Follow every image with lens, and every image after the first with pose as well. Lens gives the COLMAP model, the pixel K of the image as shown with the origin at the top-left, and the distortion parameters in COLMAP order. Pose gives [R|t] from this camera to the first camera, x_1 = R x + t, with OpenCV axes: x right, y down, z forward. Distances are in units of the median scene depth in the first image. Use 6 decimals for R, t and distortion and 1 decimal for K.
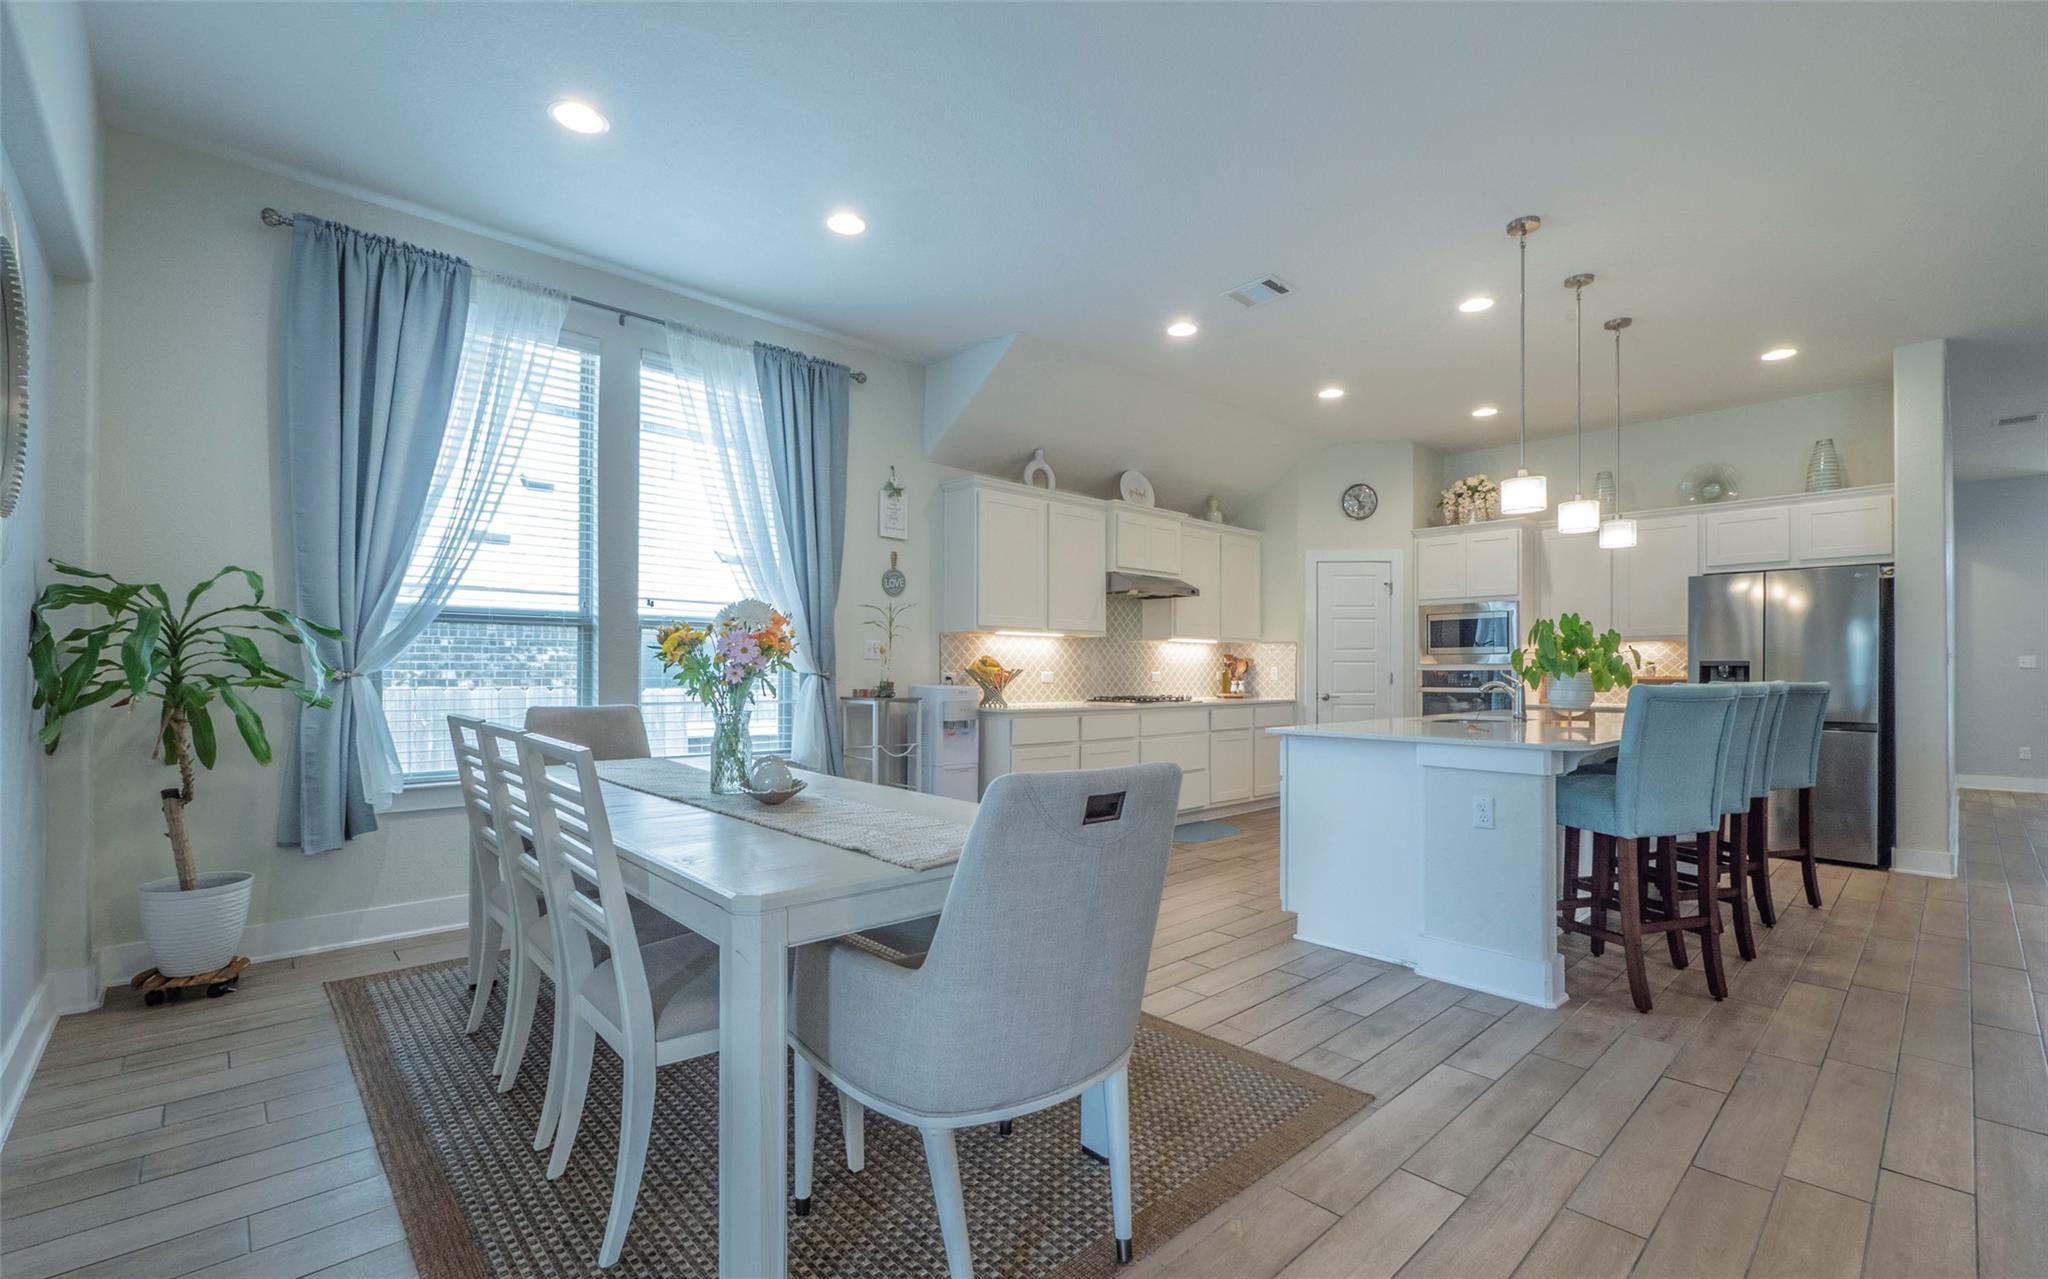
lens RADIAL K [[905.8, 0, 1020.1], [0, 905.8, 662.2], [0, 0, 1]] dist [-0.001997, 0.000221]
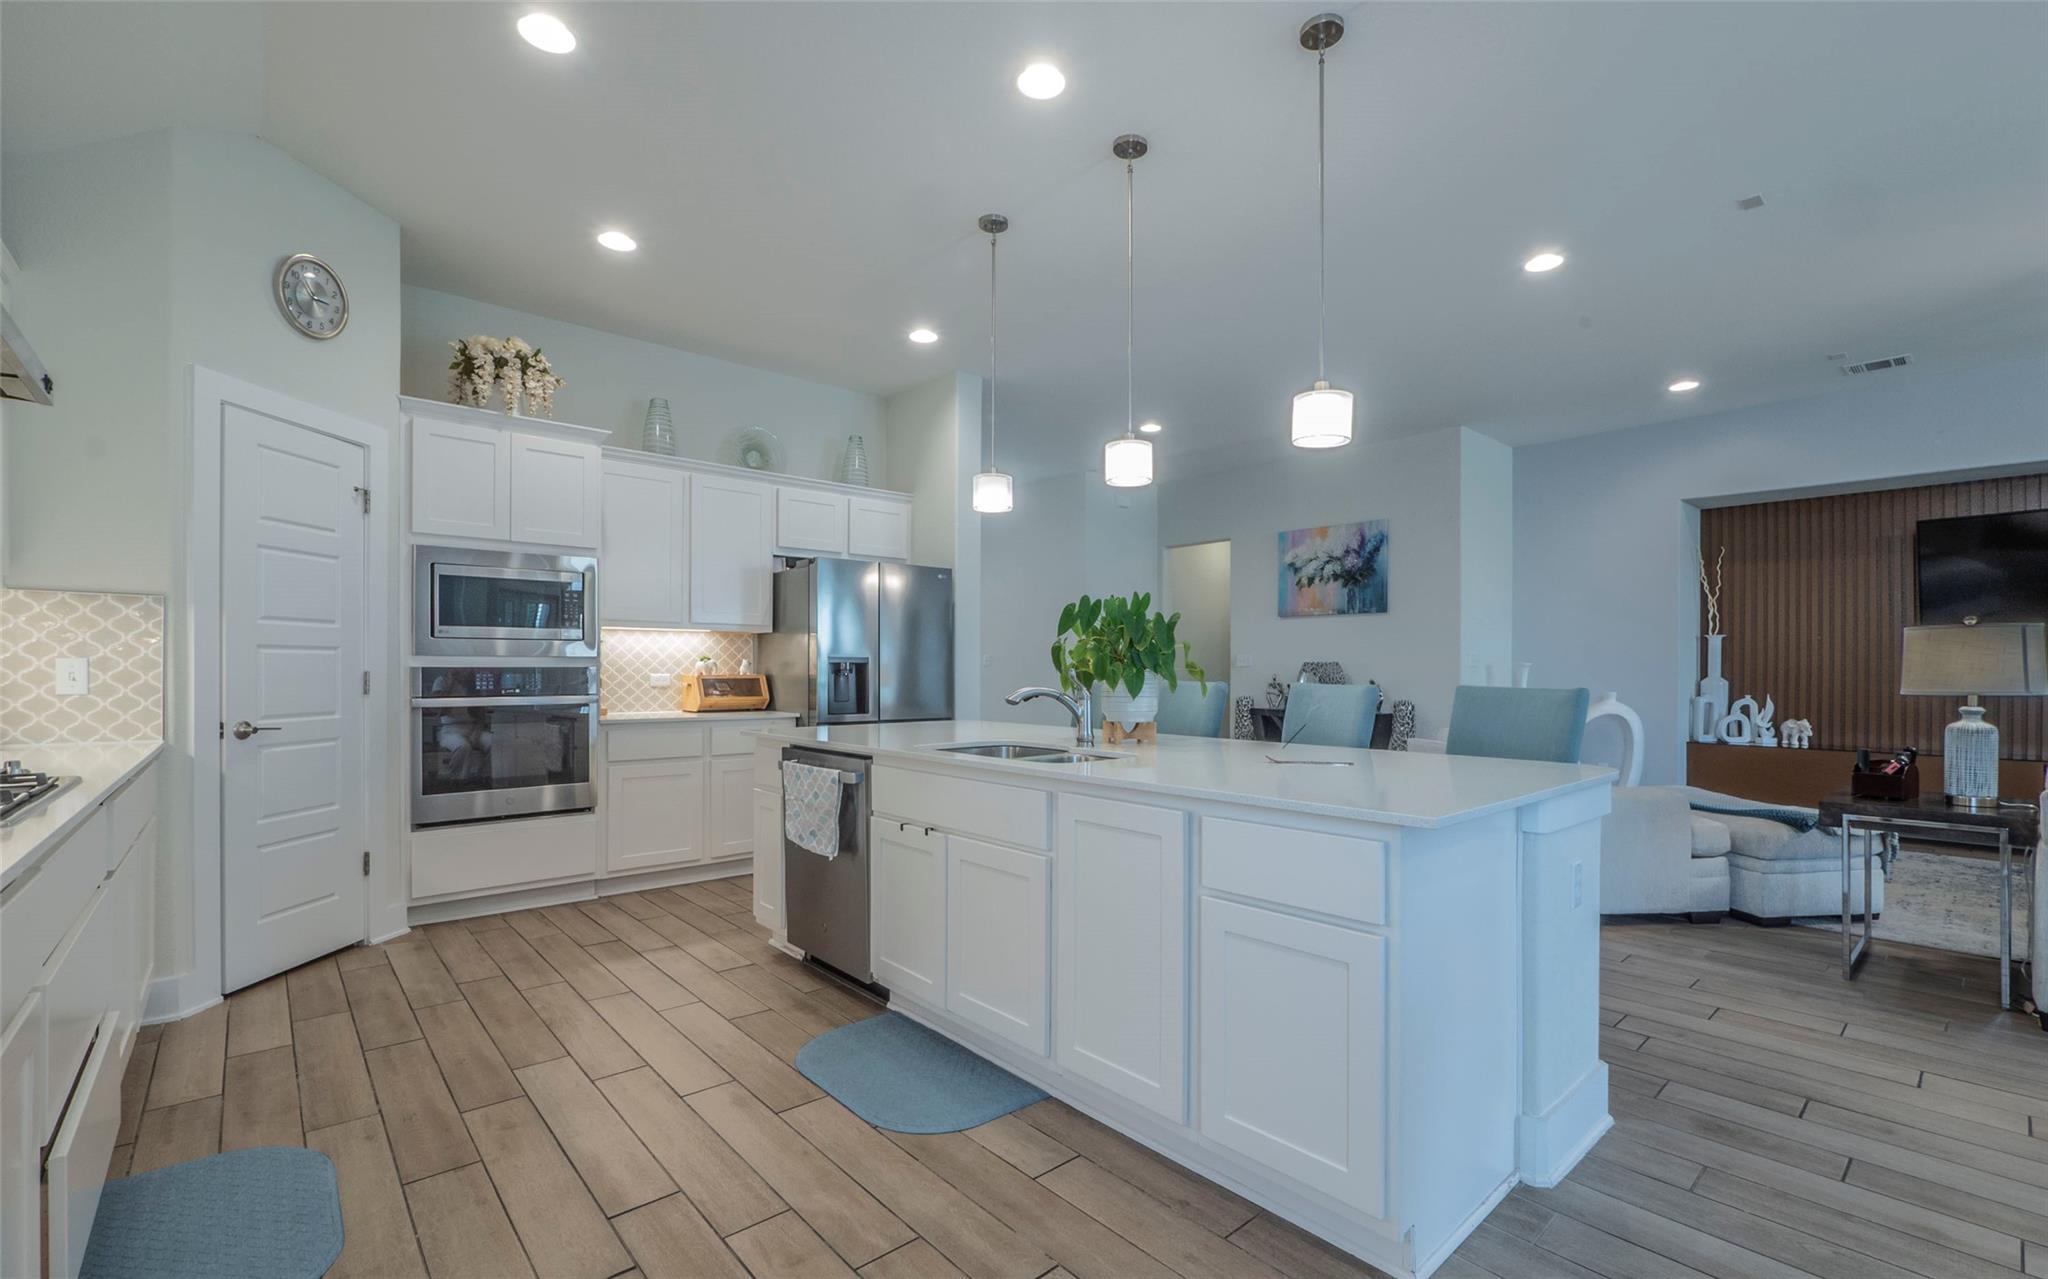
lens RADIAL K [[873.9, 0, 1055.8], [0, 873.9, 683.2], [0, 0, 1]] dist [-0.009042, 0.000059]
pose [[0.021278, -0.017759, 0.999616, -0.070716], [-0.010886, 0.999779, 0.017993, 0.006269], [-0.999714, -0.011264, 0.021080, 0.740987]]
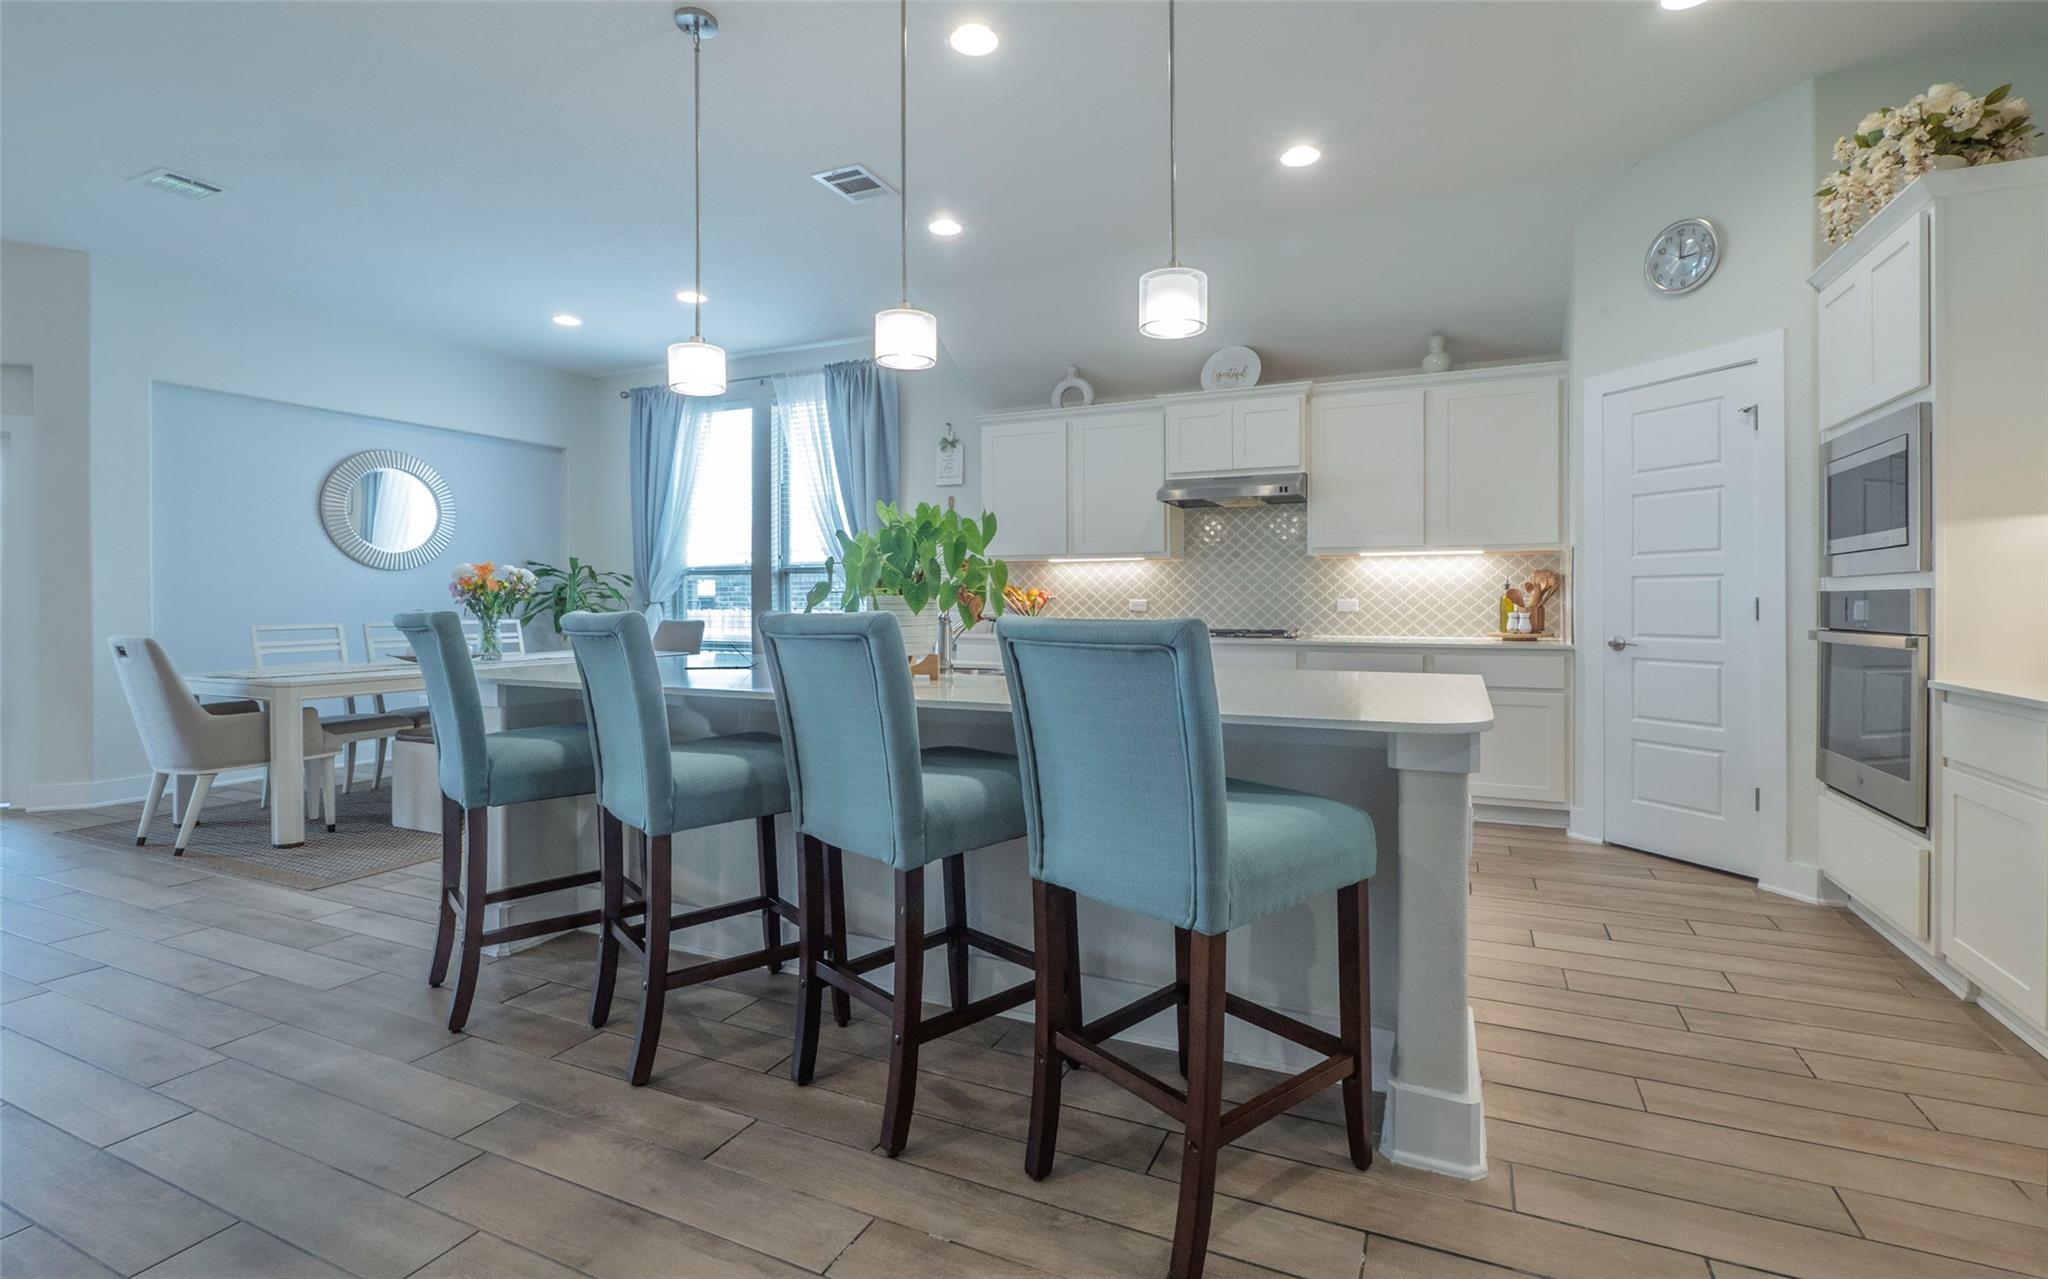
lens RADIAL K [[886.3, 0, 1076.1], [0, 886.3, 603.6], [0, 0, 1]] dist [-0.001262, -0.000237]
pose [[0.398243, -0.001014, -0.917279, 0.836412], [0.010373, 0.999940, 0.003398, 0.011399], [0.917221, -0.010868, 0.398230, 0.599532]]
